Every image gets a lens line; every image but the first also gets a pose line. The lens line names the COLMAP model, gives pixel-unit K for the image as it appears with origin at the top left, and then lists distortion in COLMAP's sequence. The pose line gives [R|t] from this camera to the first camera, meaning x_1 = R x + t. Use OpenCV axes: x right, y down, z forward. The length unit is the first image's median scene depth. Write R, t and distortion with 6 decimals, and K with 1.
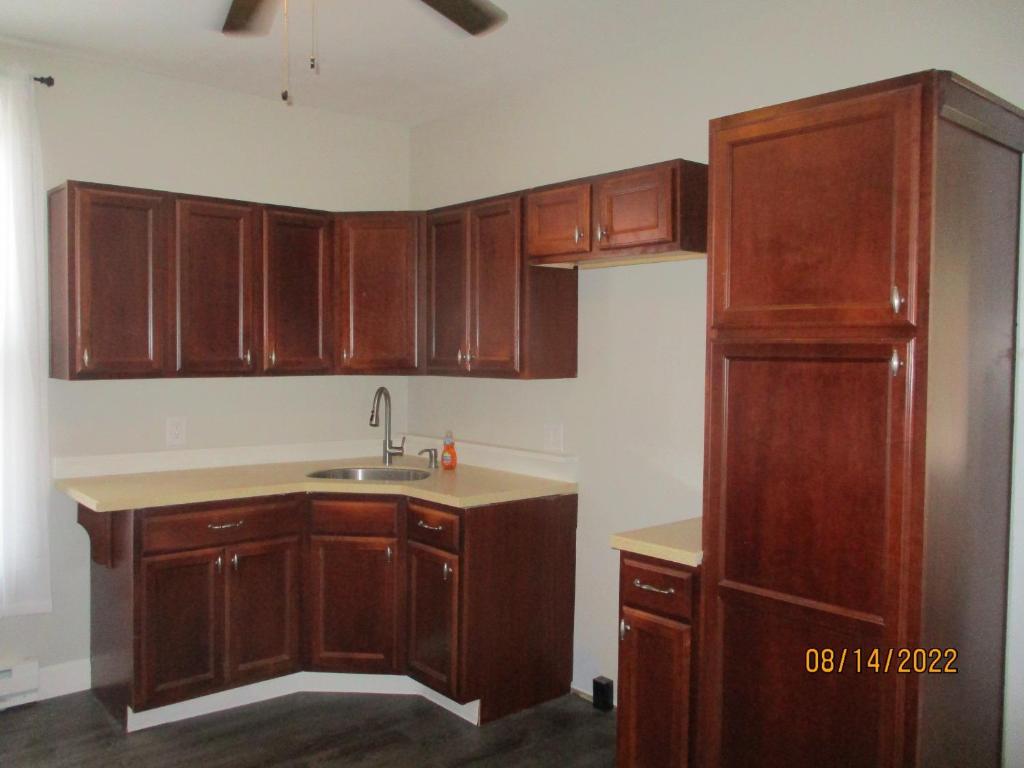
lens RADIAL K [[850.4, 0, 509.1], [0, 850.4, 379.9], [0, 0, 1]] dist [-0.035758, 0.012661]
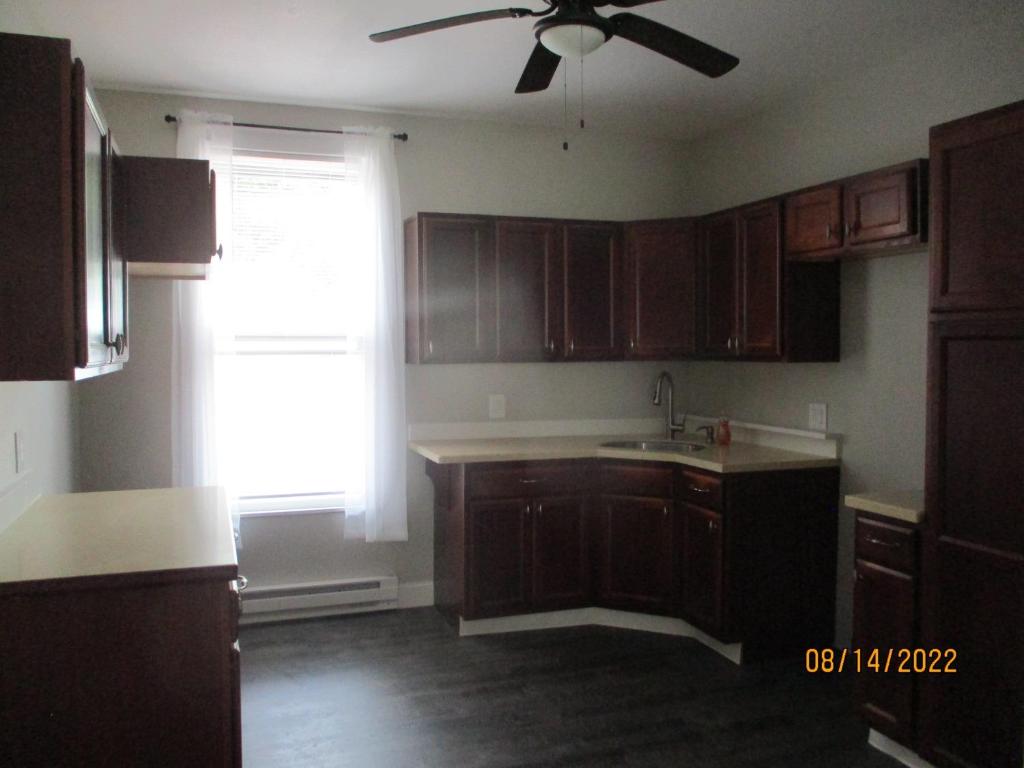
lens RADIAL K [[850.4, 0, 516.6], [0, 850.4, 384.8], [0, 0, 1]] dist [-0.035758, 0.012661]
pose [[0.934131, 0.002730, -0.356919, 0.087388], [0.001357, 0.999936, 0.011200, 0.015596], [0.356927, -0.010947, 0.934068, -0.173283]]
